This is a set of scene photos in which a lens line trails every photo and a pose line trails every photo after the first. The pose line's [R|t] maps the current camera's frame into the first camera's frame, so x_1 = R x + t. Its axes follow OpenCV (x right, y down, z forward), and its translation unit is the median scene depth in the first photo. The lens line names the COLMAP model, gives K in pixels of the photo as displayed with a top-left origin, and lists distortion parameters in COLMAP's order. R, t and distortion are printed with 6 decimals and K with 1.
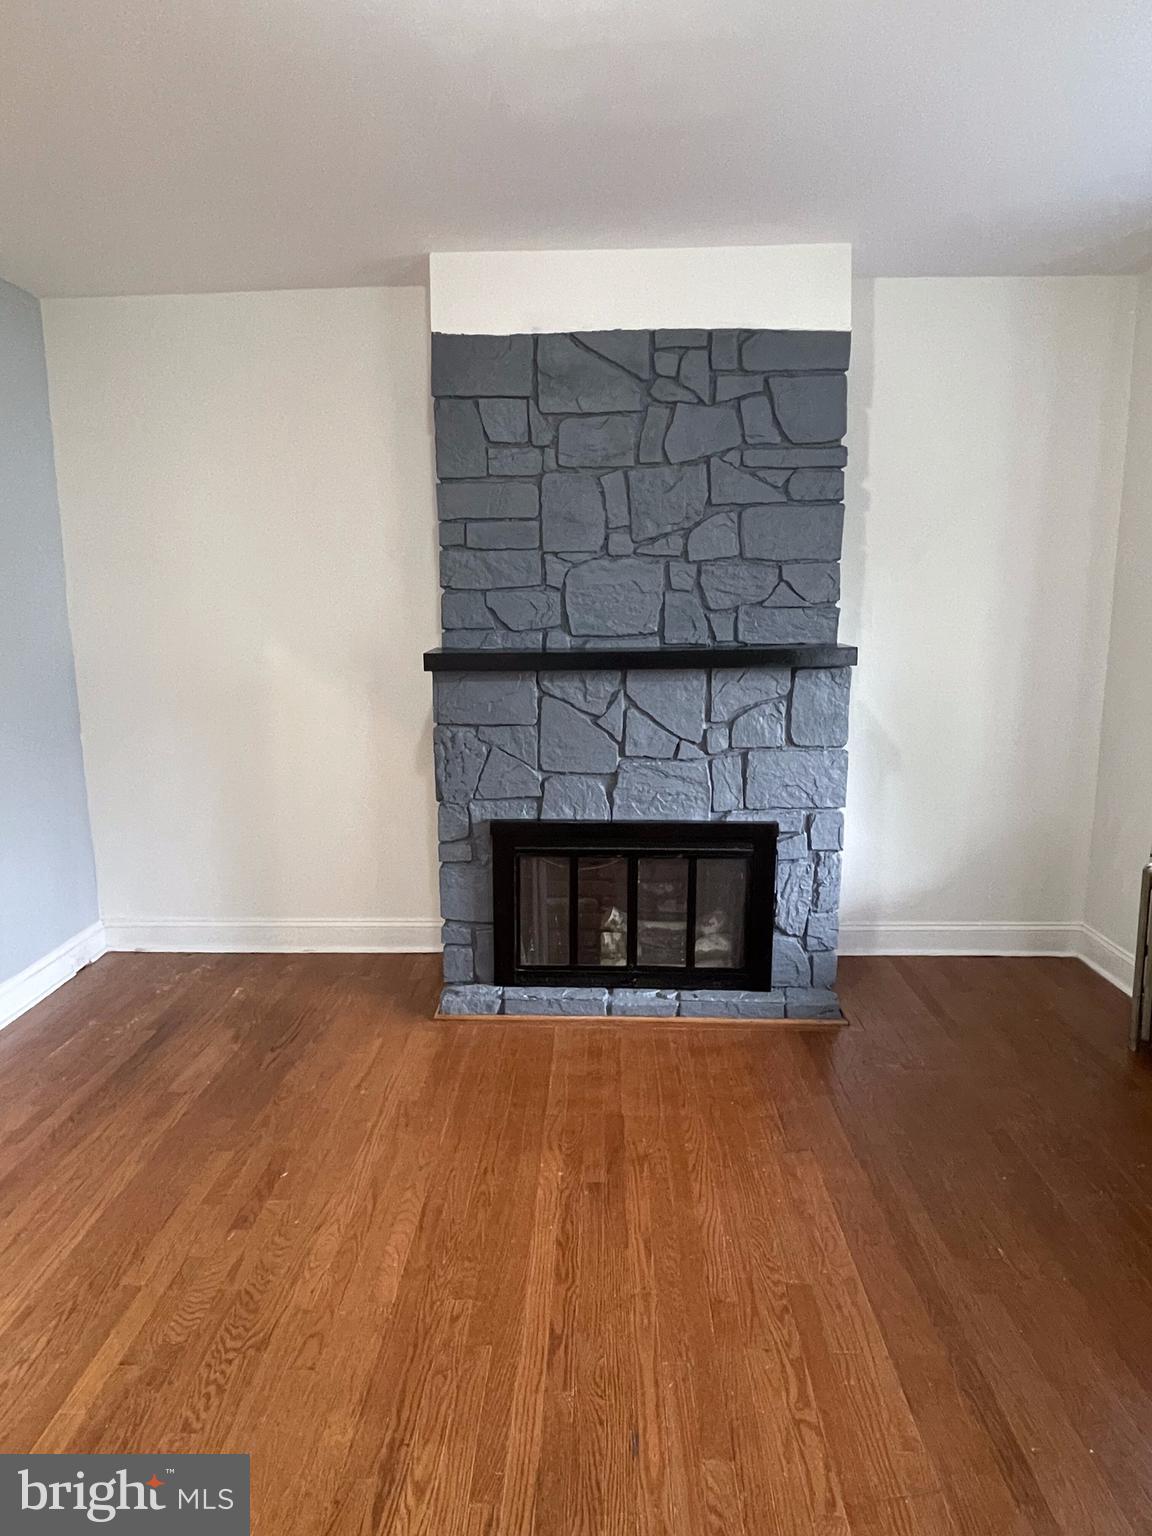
lens RADIAL K [[937.3, 0, 567.5], [0, 937.3, 757.2], [0, 0, 1]] dist [0.022271, -0.017796]
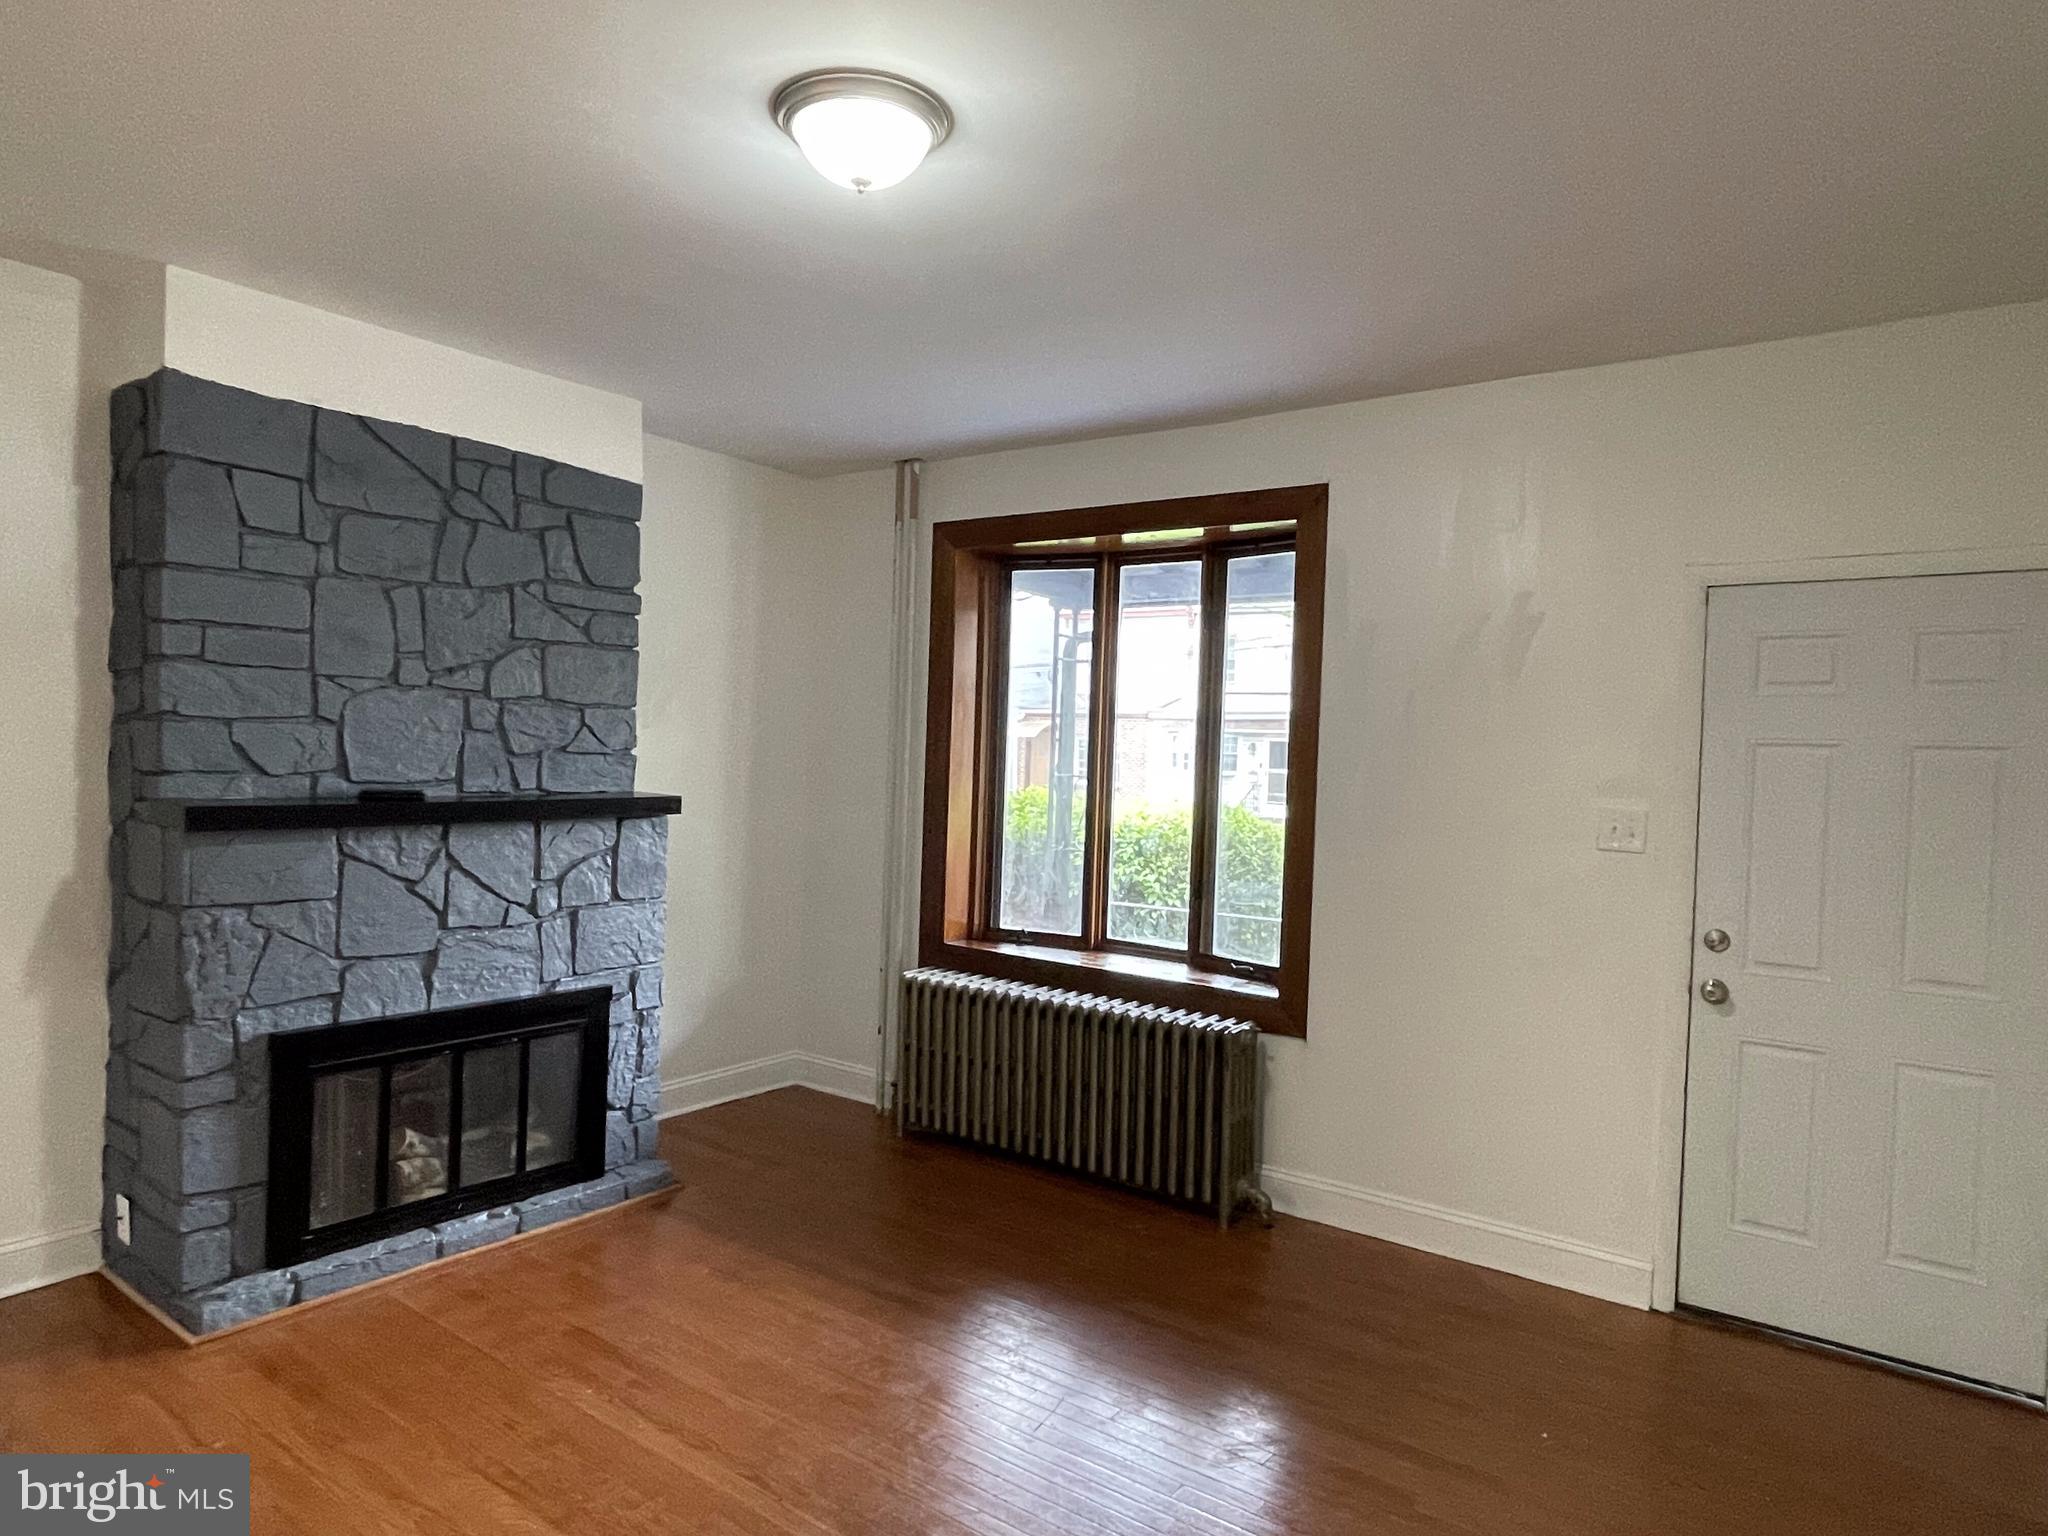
lens RADIAL K [[1249.8, 0, 1028.6], [0, 1249.8, 785.4], [0, 0, 1]] dist [0.022271, -0.017796]
pose [[0.558435, 0.003065, 0.829543, -0.562949], [0.097574, 0.992809, -0.069354, 0.000692], [-0.823790, 0.119671, 0.554120, -0.045286]]
